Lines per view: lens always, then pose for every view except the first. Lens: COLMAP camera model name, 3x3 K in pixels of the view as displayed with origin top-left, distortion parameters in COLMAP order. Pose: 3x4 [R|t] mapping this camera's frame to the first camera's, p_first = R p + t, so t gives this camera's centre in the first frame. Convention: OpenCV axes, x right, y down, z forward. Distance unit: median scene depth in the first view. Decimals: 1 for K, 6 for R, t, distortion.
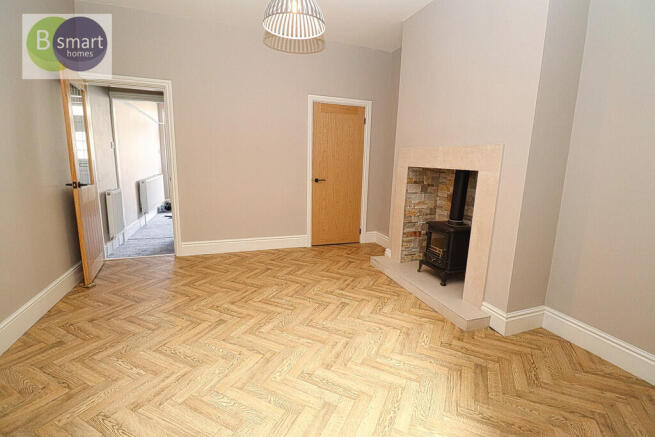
lens RADIAL K [[303.6, 0, 331.9], [0, 303.6, 210.9], [0, 0, 1]] dist [0.000703, -0.015971]
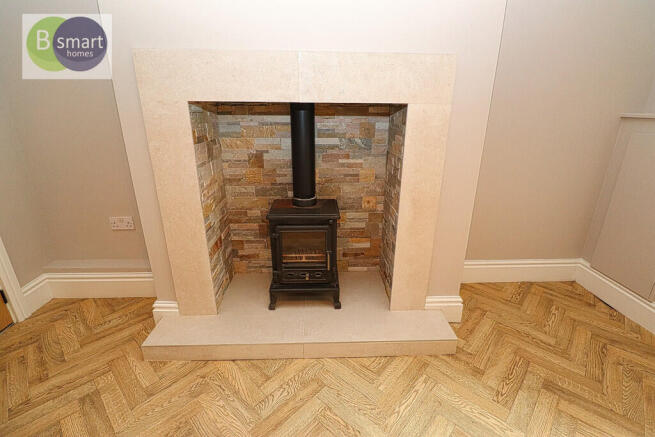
lens RADIAL K [[306.5, 0, 331.2], [0, 306.5, 212.0], [0, 0, 1]] dist [-0.002032, -0.012524]
pose [[0.311549, -0.338708, 0.887814, -0.121407], [0.165368, 0.939384, 0.300352, -0.125802], [-0.935730, 0.053242, 0.348676, 0.872872]]
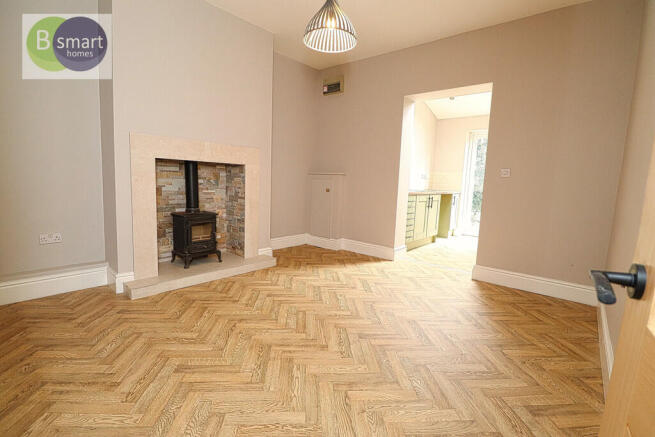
lens RADIAL K [[306.5, 0, 331.2], [0, 306.5, 212.0], [0, 0, 1]] dist [-0.002032, -0.012524]
pose [[-0.487145, -0.150721, 0.860217, -0.920568], [0.087692, 0.971575, 0.219893, -0.181395], [-0.868907, 0.182553, -0.460081, 1.254128]]
